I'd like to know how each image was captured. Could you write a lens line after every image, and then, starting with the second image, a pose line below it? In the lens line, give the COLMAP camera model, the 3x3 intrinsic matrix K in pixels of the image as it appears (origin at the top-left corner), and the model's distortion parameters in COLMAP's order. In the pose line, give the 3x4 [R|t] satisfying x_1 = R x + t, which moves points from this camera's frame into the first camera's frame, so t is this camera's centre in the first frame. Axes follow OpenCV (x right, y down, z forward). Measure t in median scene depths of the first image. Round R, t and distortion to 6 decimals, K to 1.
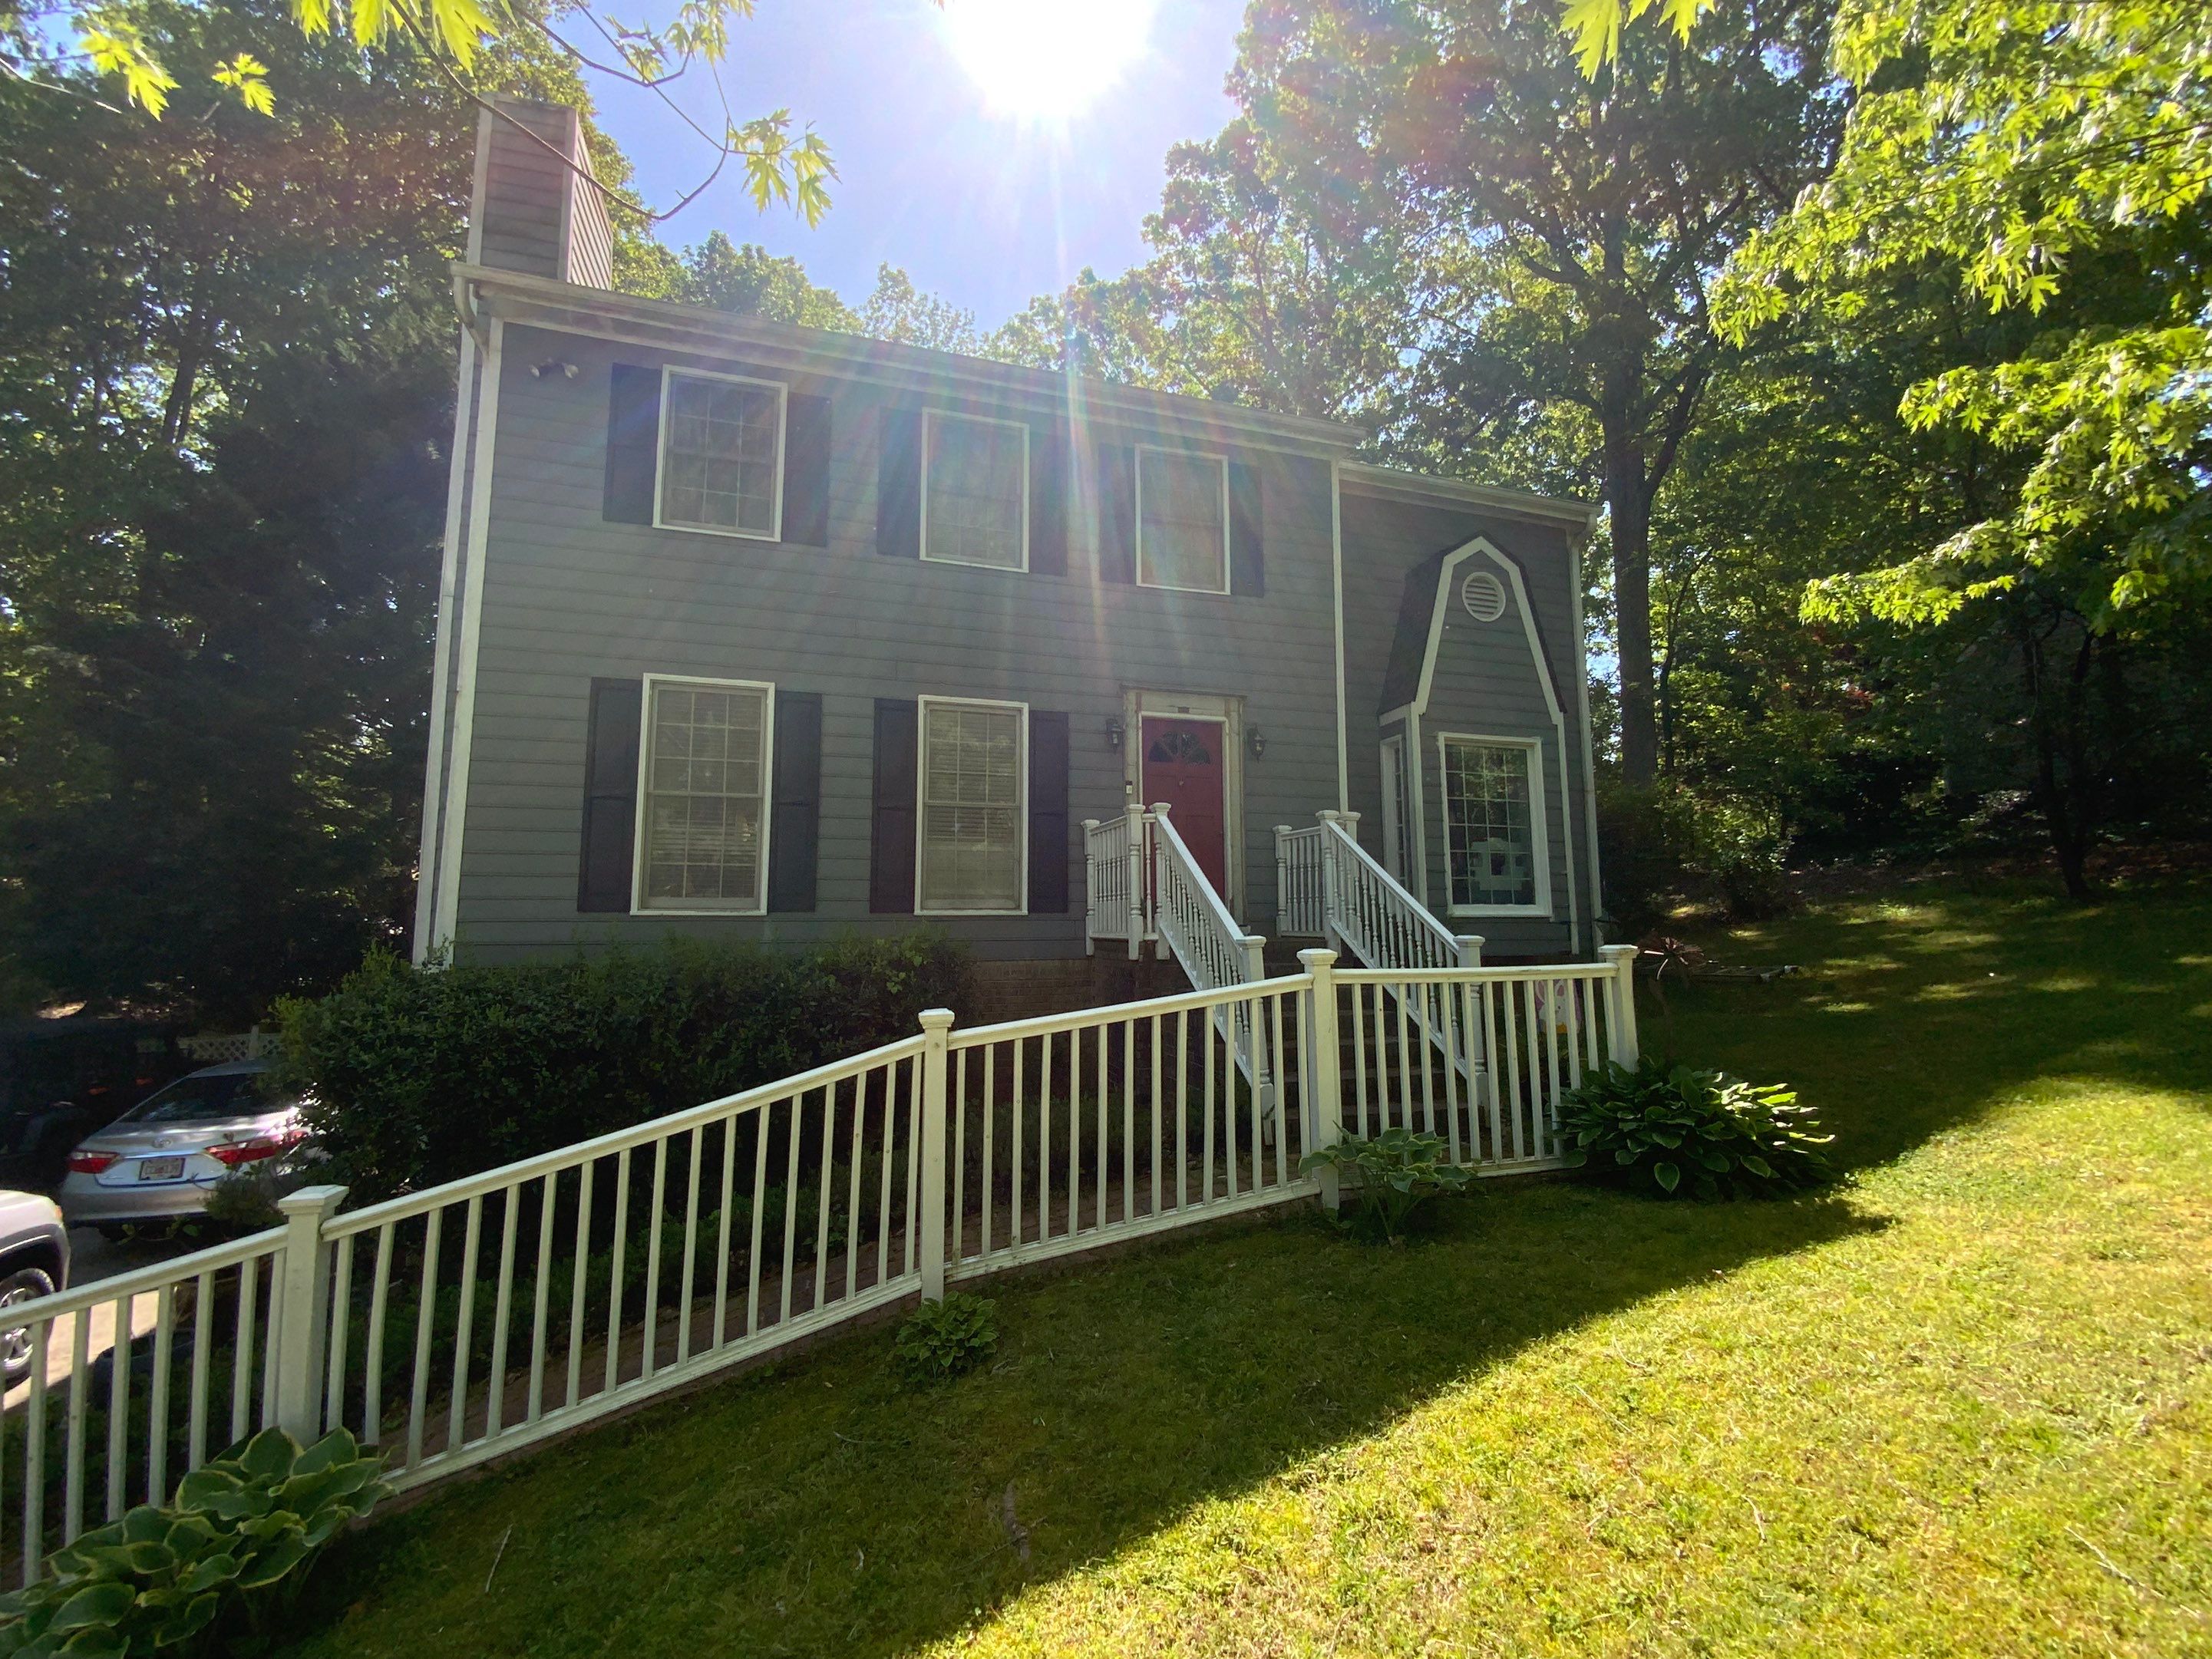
lens RADIAL K [[880.5, 0, 1106.0], [0, 880.5, 829.5], [0, 0, 1]] dist [0.000559, 0.000267]
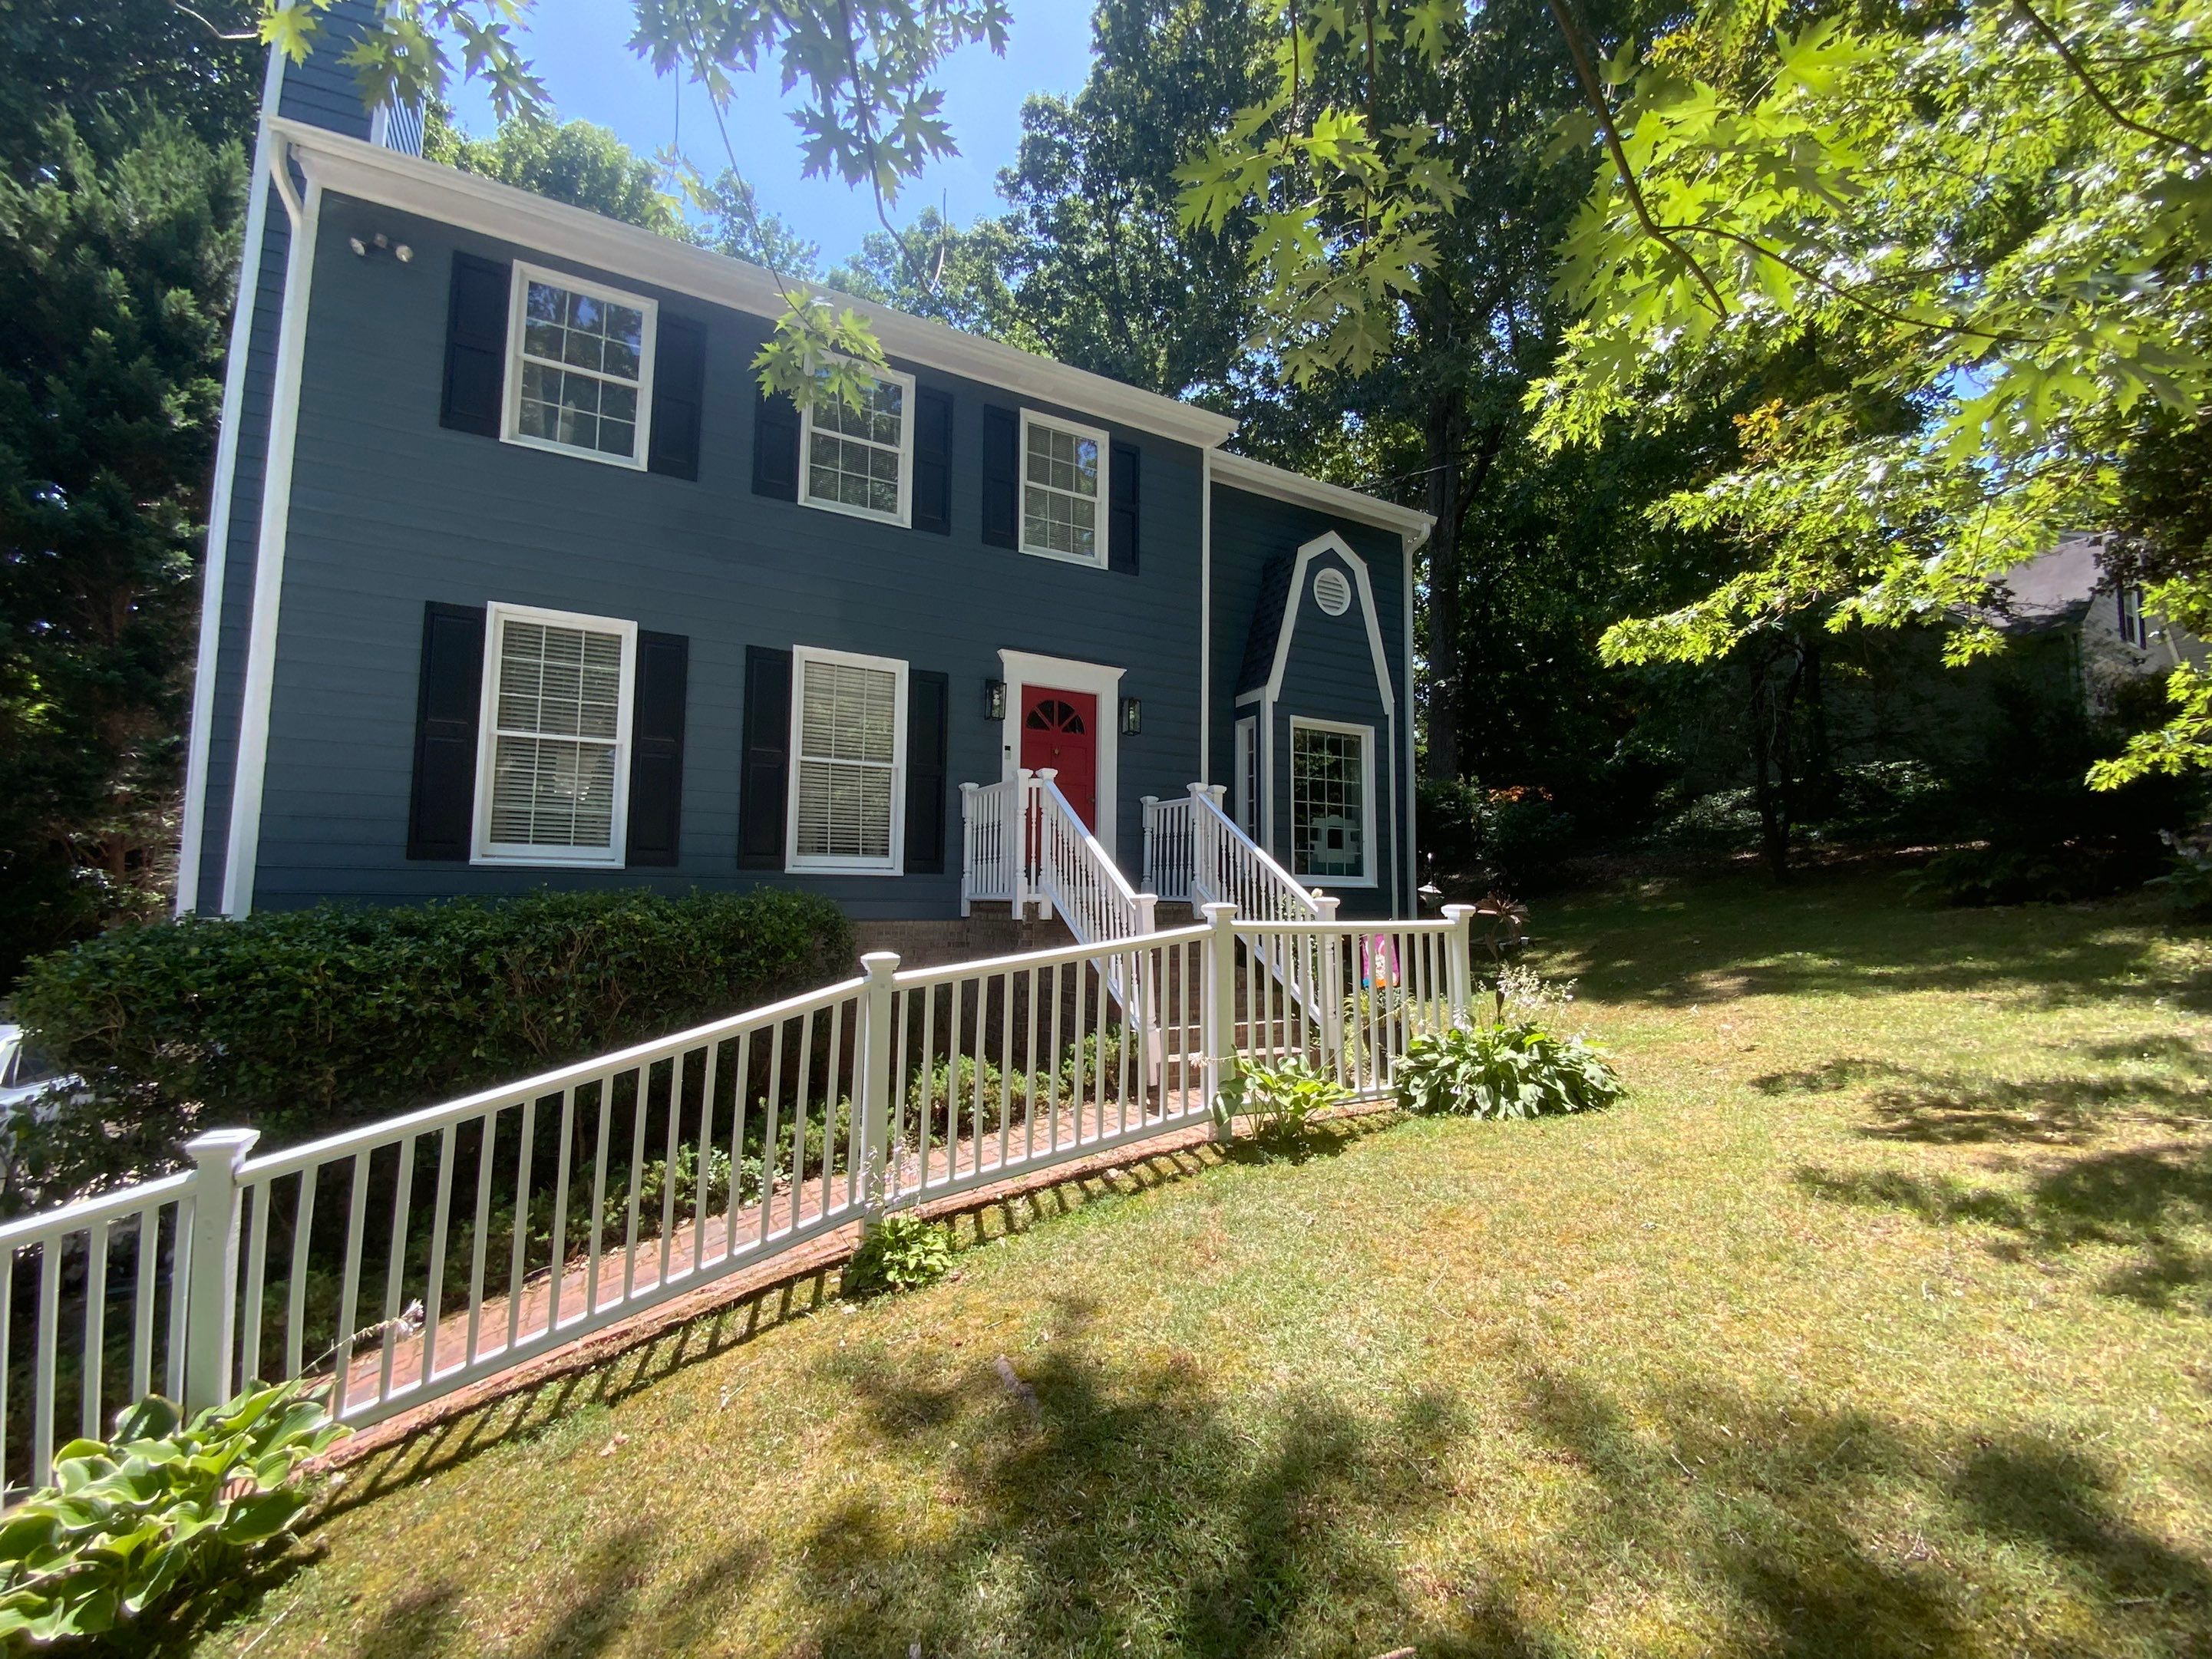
lens RADIAL K [[937.7, 0, 1106.0], [0, 937.7, 829.5], [0, 0, 1]] dist [-0.023488, 0.000122]
pose [[0.972728, 0.030900, 0.229882, -0.111093], [-0.035753, 0.999216, 0.016978, 0.018690], [-0.229177, -0.024734, 0.973070, -0.075398]]
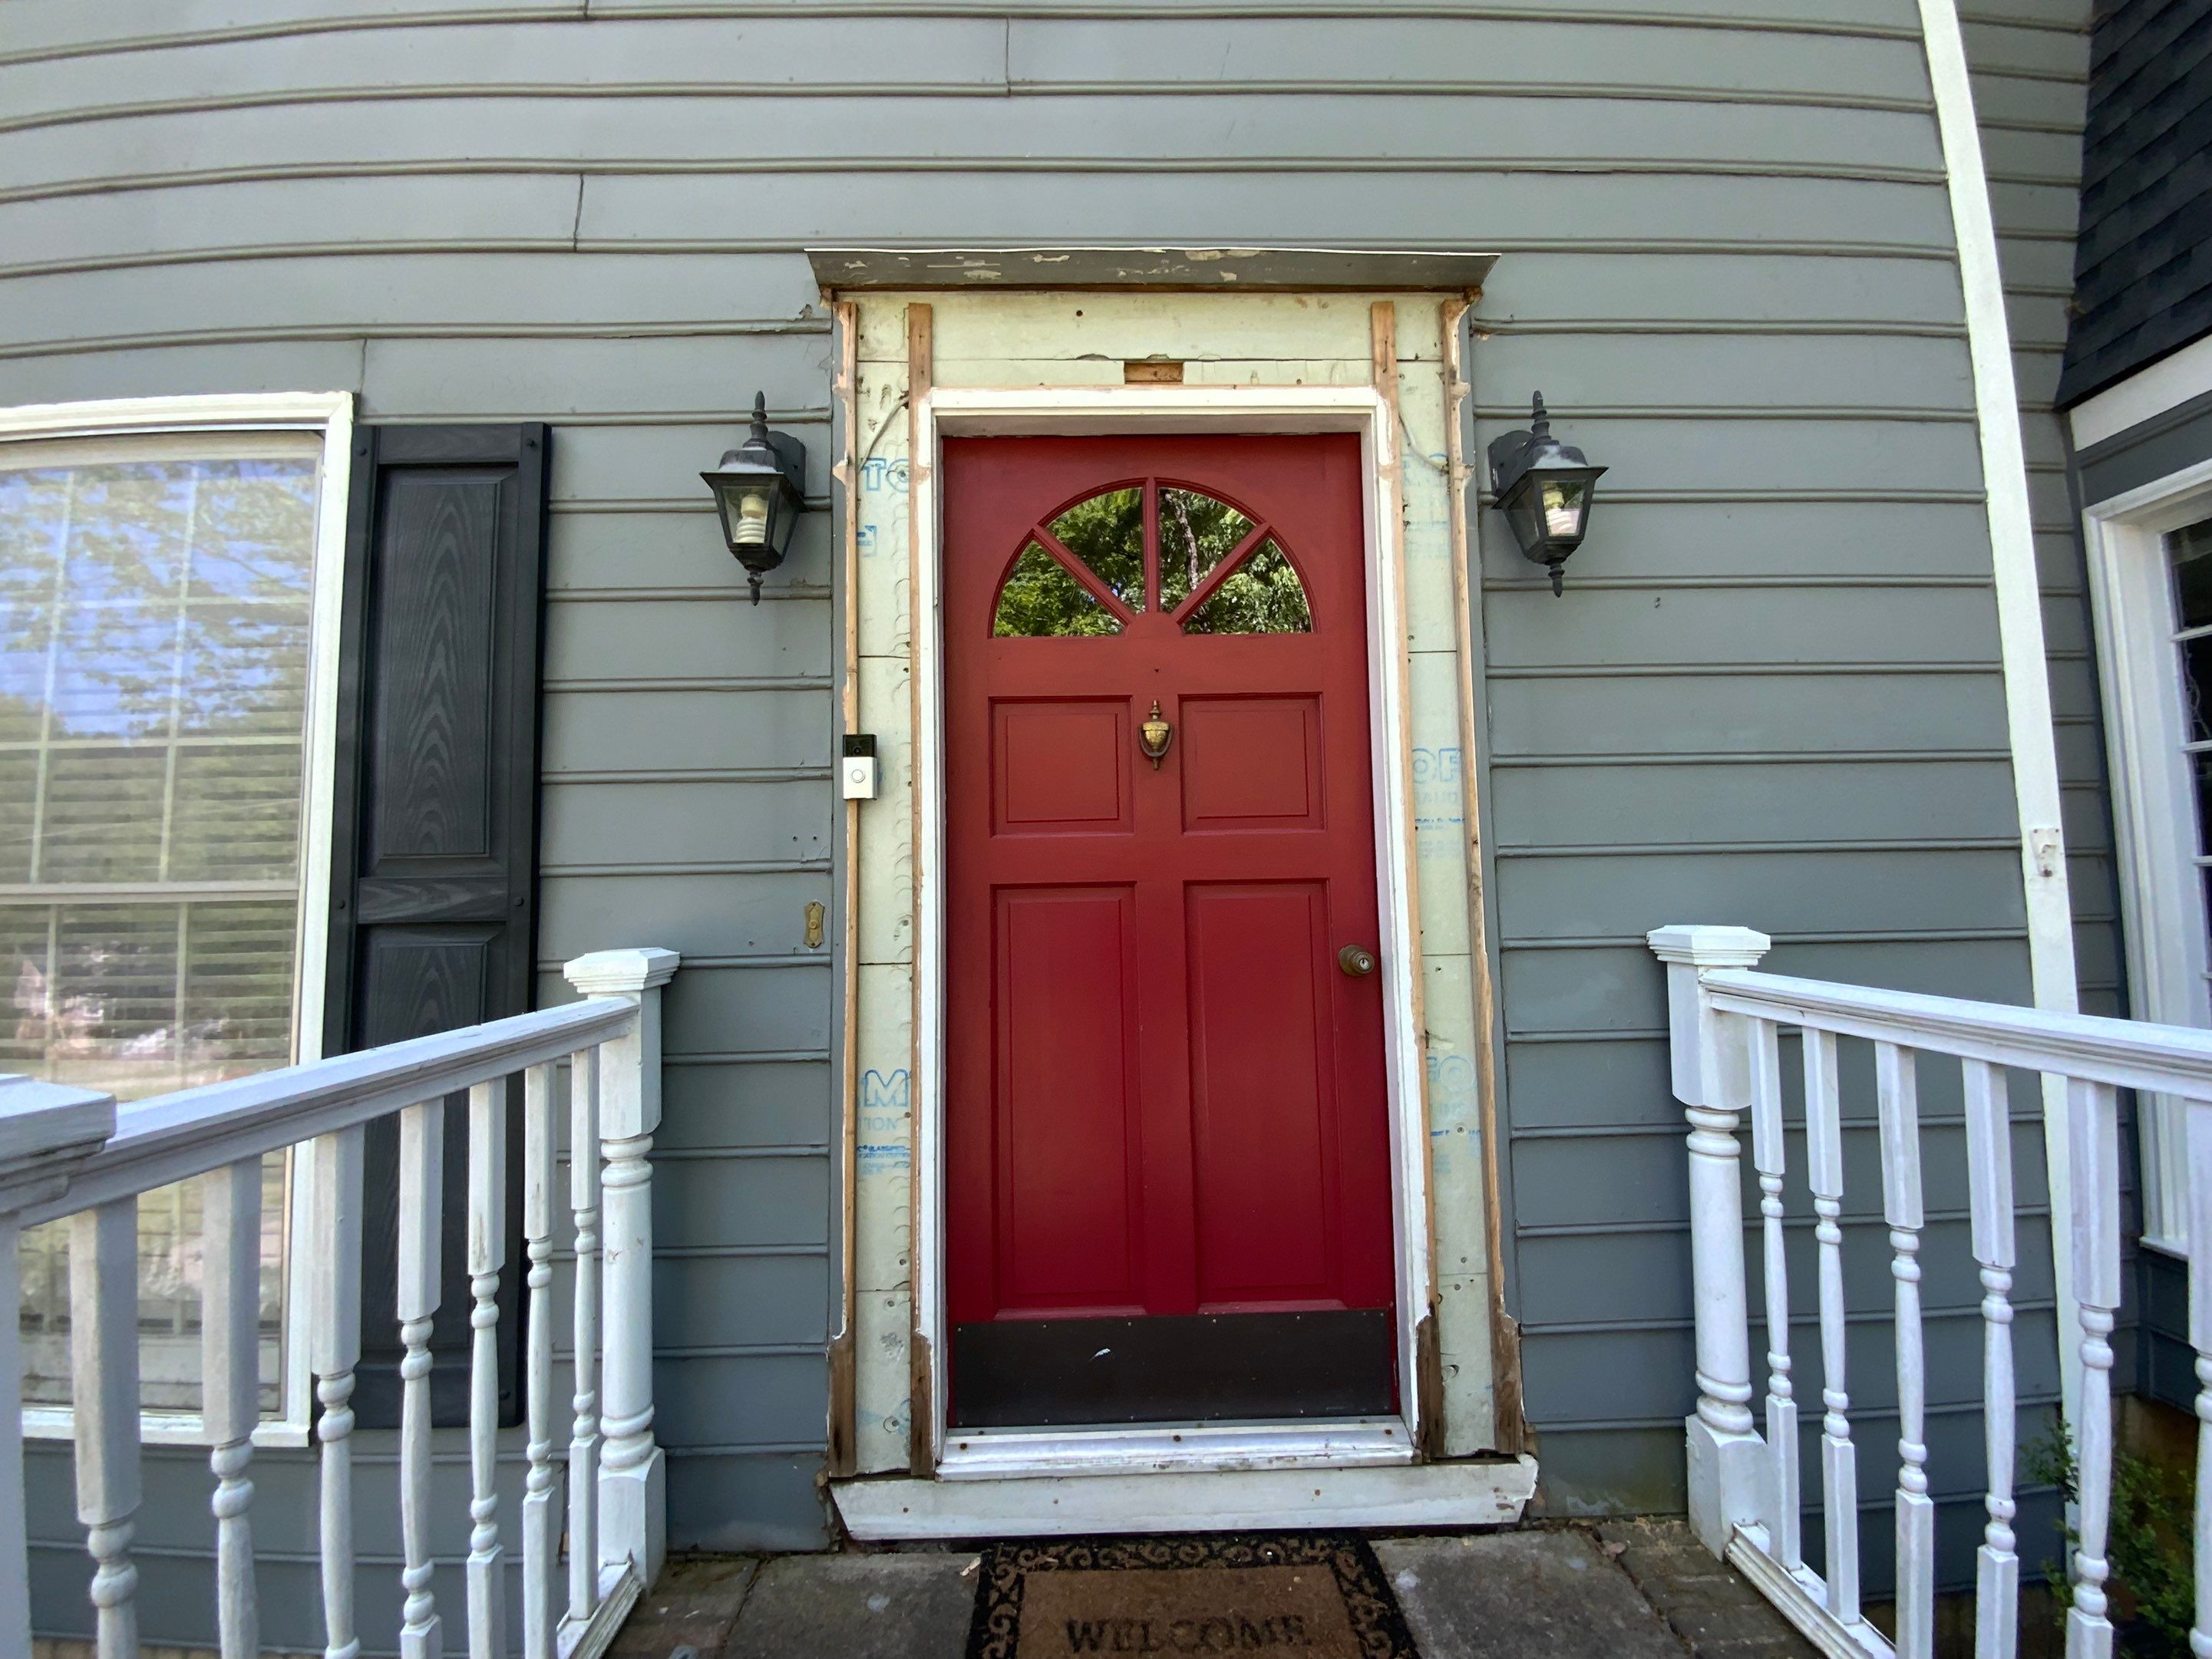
lens RADIAL K [[885.9, 0, 1106.0], [0, 885.9, 829.5], [0, 0, 1]] dist [0.000856, -0.000940]
pose [[0.965664, -0.032516, -0.257753, 0.135980], [0.045880, 0.997887, 0.046001, -0.042873], [0.255713, -0.056247, 0.965115, 0.847343]]
